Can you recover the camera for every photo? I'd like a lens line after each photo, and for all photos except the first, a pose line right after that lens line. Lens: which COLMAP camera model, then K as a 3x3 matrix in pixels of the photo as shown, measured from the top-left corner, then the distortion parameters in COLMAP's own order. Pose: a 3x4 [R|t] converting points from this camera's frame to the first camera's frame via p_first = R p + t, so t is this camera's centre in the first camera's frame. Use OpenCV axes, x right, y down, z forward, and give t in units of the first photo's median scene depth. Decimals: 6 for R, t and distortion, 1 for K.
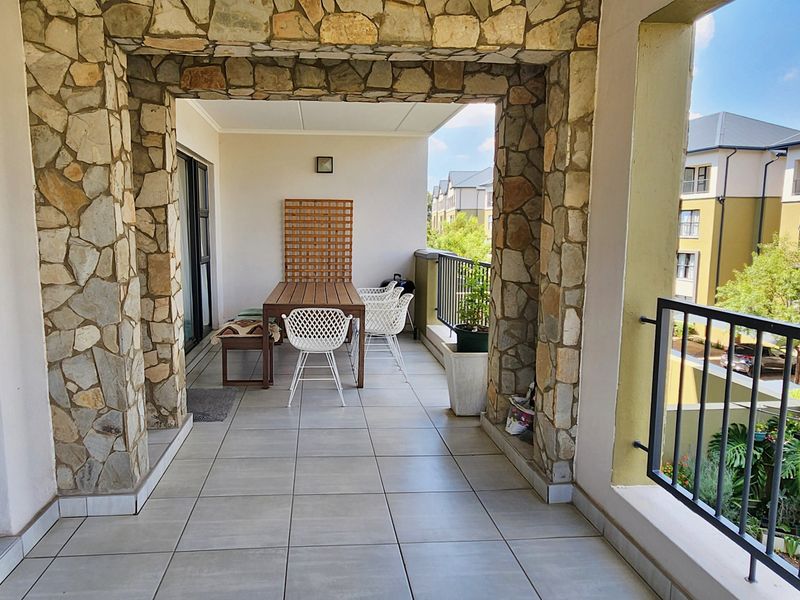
lens RADIAL K [[604.0, 0, 400.0], [0, 604.0, 300.0], [0, 0, 1]] dist [-0.000502, 0.000707]
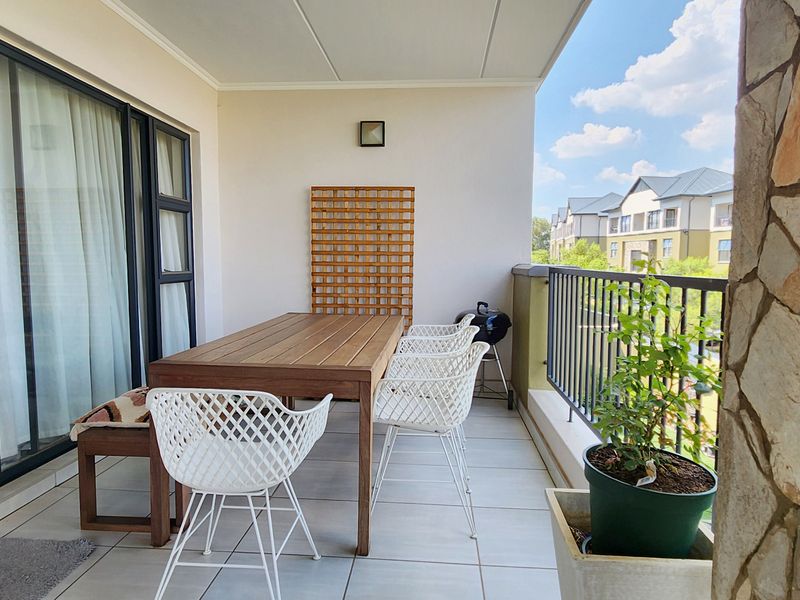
lens RADIAL K [[604.0, 0, 400.0], [0, 604.0, 300.0], [0, 0, 1]] dist [-0.000502, 0.000707]
pose [[0.981955, 0.011032, -0.188791, 0.029934], [-0.019946, 0.998771, -0.045383, -0.015375], [0.188058, 0.048330, 0.980968, 0.371504]]
